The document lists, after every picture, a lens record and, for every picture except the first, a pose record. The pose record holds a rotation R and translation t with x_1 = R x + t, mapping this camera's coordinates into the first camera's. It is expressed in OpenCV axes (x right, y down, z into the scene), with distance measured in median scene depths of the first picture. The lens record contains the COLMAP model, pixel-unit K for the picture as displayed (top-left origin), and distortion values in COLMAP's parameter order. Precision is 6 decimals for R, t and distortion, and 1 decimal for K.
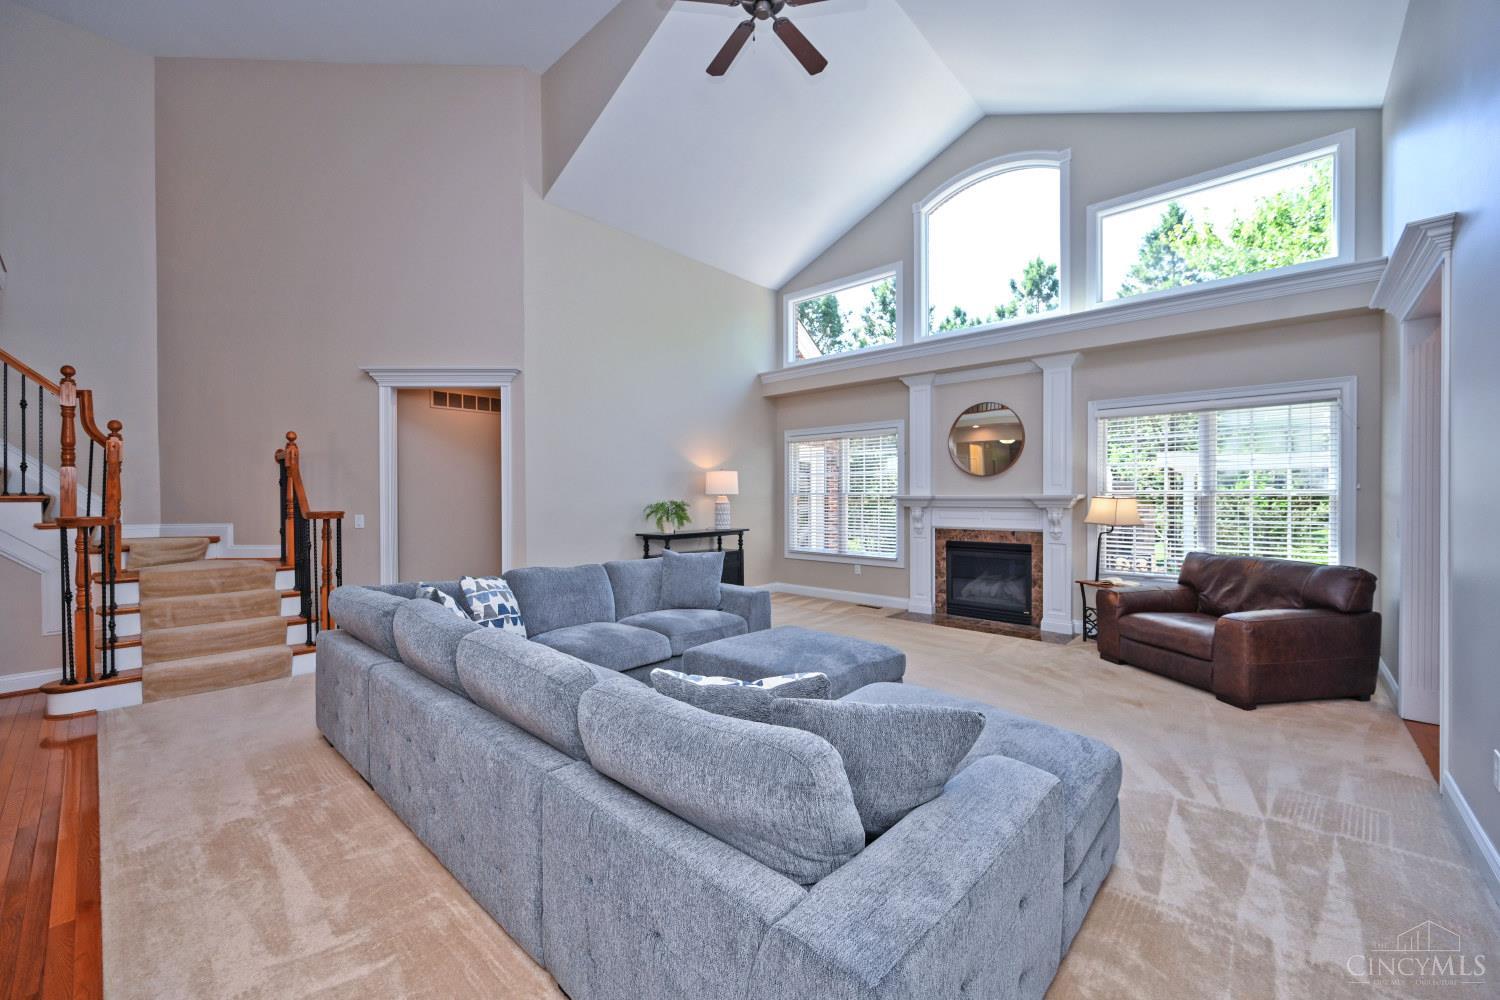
lens RADIAL K [[596.8, 0, 762.6], [0, 596.8, 498.2], [0, 0, 1]] dist [0.000698, -0.000005]
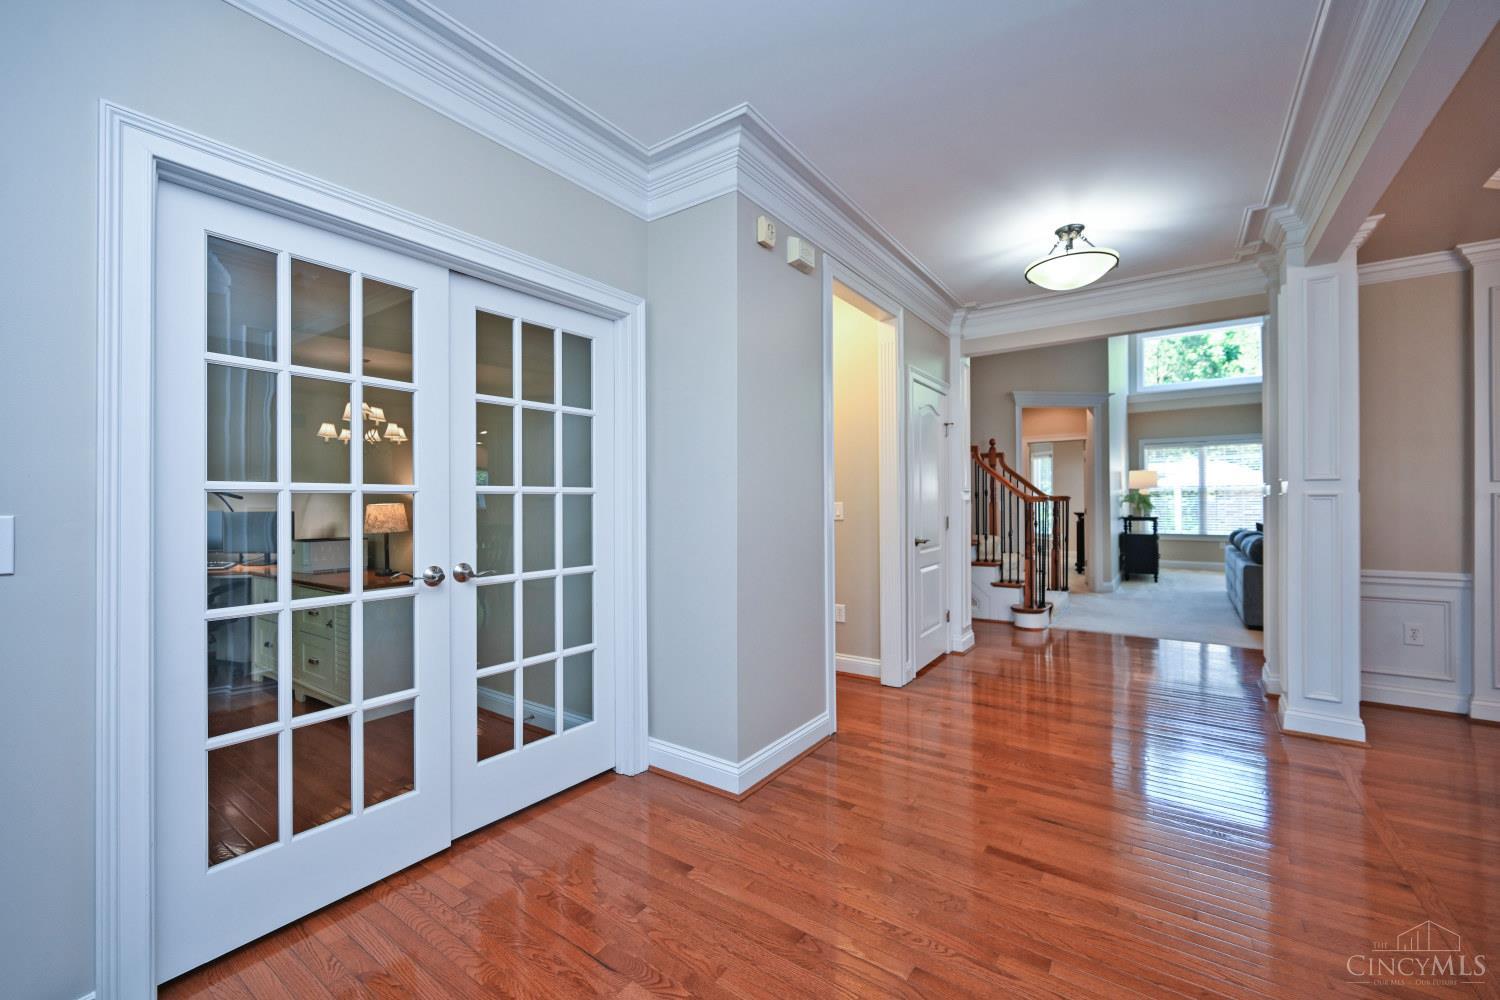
lens RADIAL K [[596.8, 0, 762.6], [0, 596.8, 498.2], [0, 0, 1]] dist [0.000698, -0.000005]
pose [[0.993053, -0.002172, 0.117650, -1.233394], [0.002340, 0.999996, -0.001293, 0.018235], [-0.117647, 0.001560, 0.993054, -0.251973]]
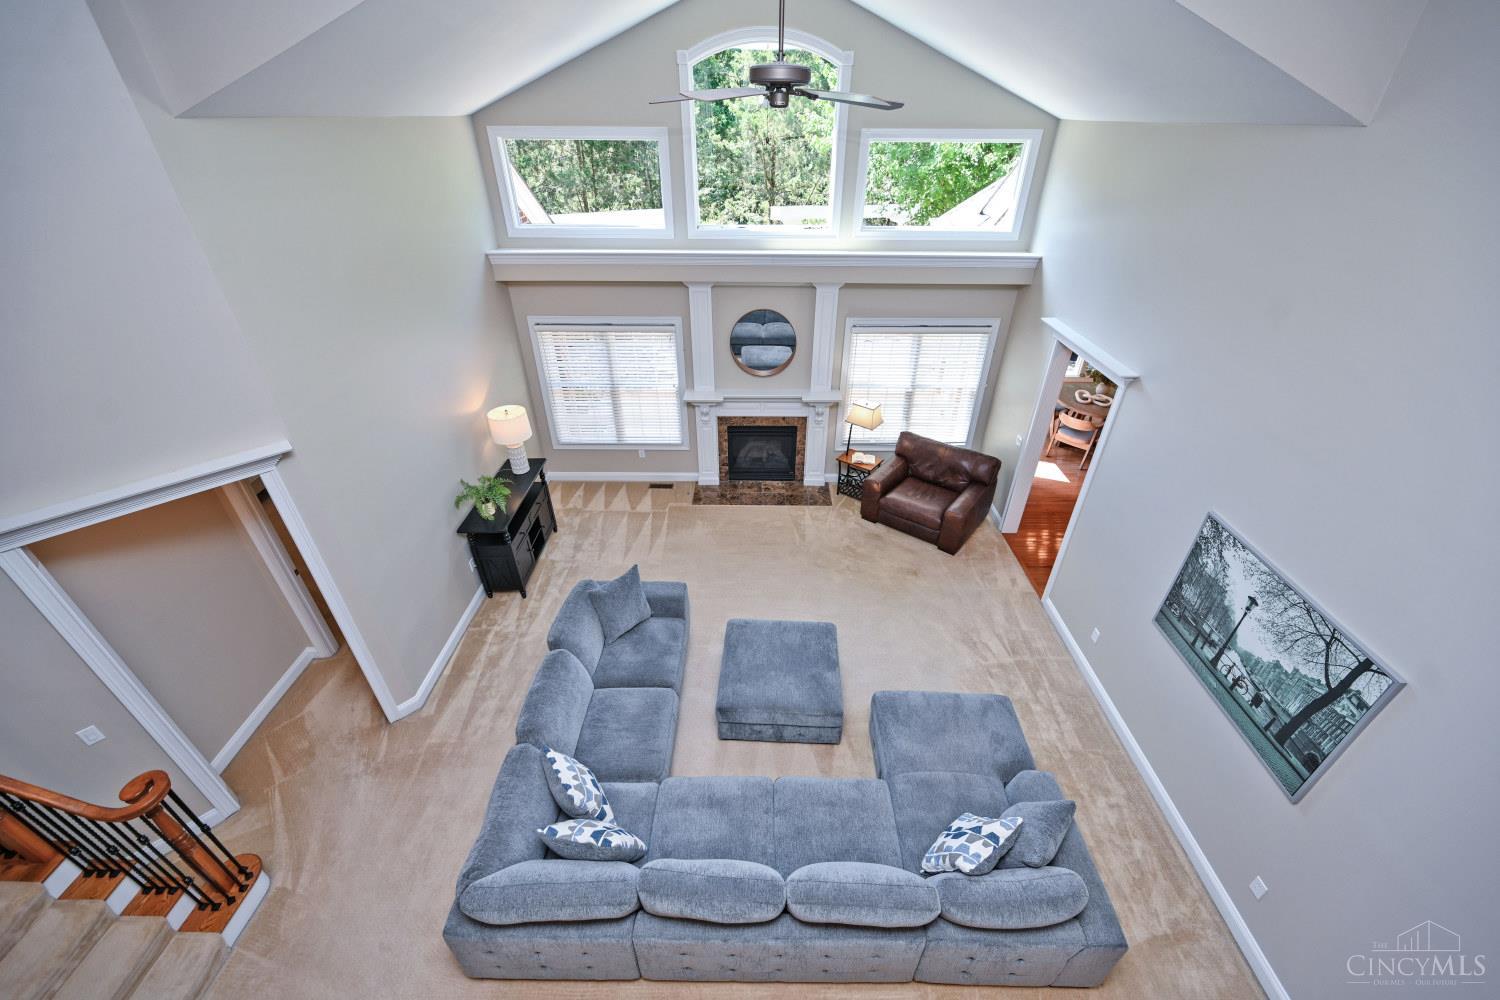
lens RADIAL K [[596.8, 0, 762.6], [0, 596.8, 498.2], [0, 0, 1]] dist [0.000698, -0.000005]
pose [[0.749994, -0.354403, 0.558487, -0.366106], [-0.010951, 0.837575, 0.546212, -0.483644], [-0.661354, -0.415772, 0.624295, 0.190543]]
